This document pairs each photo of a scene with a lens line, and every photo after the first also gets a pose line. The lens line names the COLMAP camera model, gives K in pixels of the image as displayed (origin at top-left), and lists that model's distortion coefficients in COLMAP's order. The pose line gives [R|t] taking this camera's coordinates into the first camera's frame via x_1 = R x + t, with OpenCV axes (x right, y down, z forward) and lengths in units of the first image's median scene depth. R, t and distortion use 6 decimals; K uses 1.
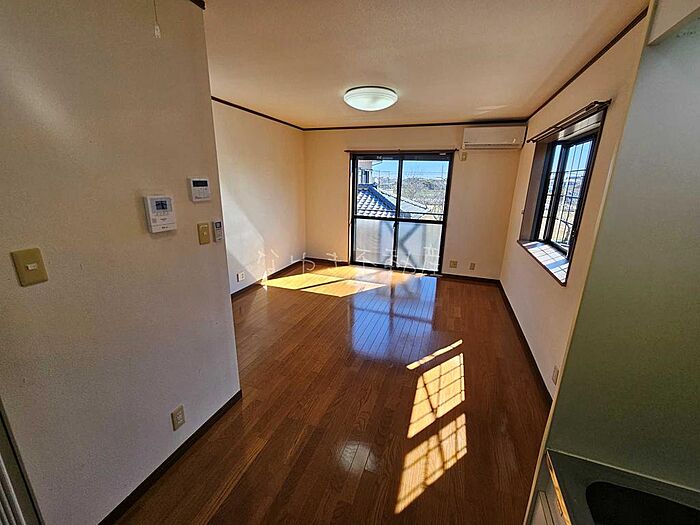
lens RADIAL K [[287.5, 0, 353.8], [0, 287.5, 258.7], [0, 0, 1]] dist [0.000288, -0.000209]
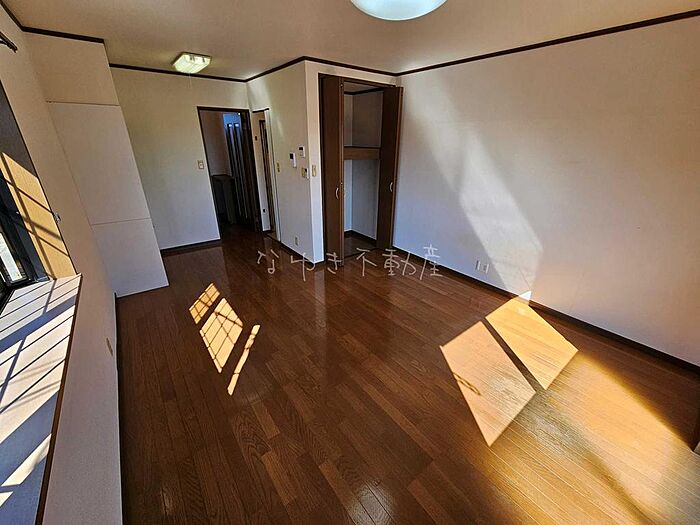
lens RADIAL K [[287.5, 0, 353.8], [0, 287.5, 258.7], [0, 0, 1]] dist [0.000288, -0.000209]
pose [[-0.540161, 0.300085, -0.786241, 0.446879], [-0.240717, 0.840135, 0.486033, -0.261437], [0.806400, 0.451798, -0.381573, 0.920544]]
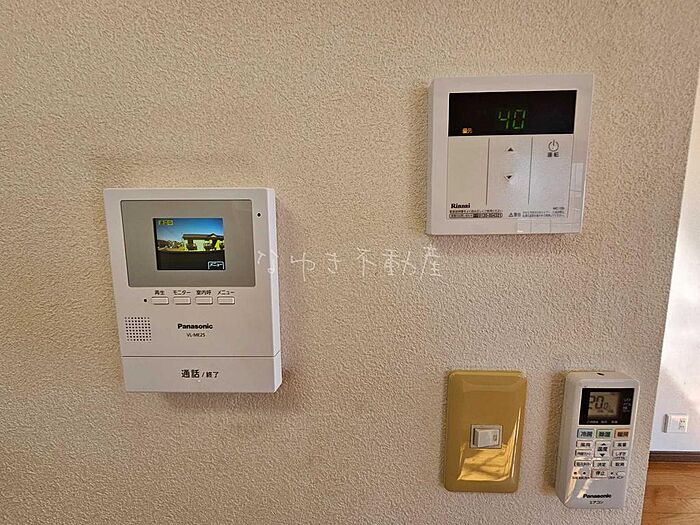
lens RADIAL K [[282.4, 0, 349.7], [0, 282.4, 254.6], [0, 0, 1]] dist [-0.002077, -0.000496]
pose [[0.313577, 0.088220, -0.945456, -0.151834], [-0.230465, 0.972975, 0.014350, -0.063996], [0.921171, 0.213395, 0.325434, 0.323261]]
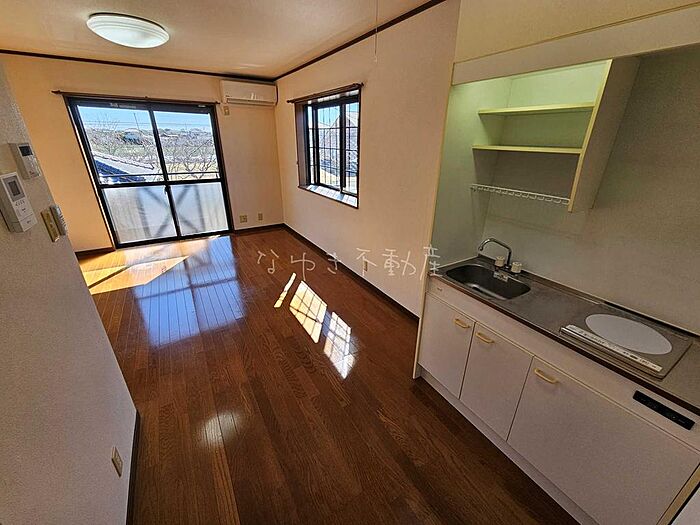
lens RADIAL K [[287.5, 0, 353.8], [0, 287.5, 258.7], [0, 0, 1]] dist [0.000288, -0.000209]
pose [[0.626538, -0.314395, 0.713166, -0.220175], [0.205491, 0.949289, 0.237958, -0.010444], [-0.751814, -0.002540, 0.659371, -0.001644]]
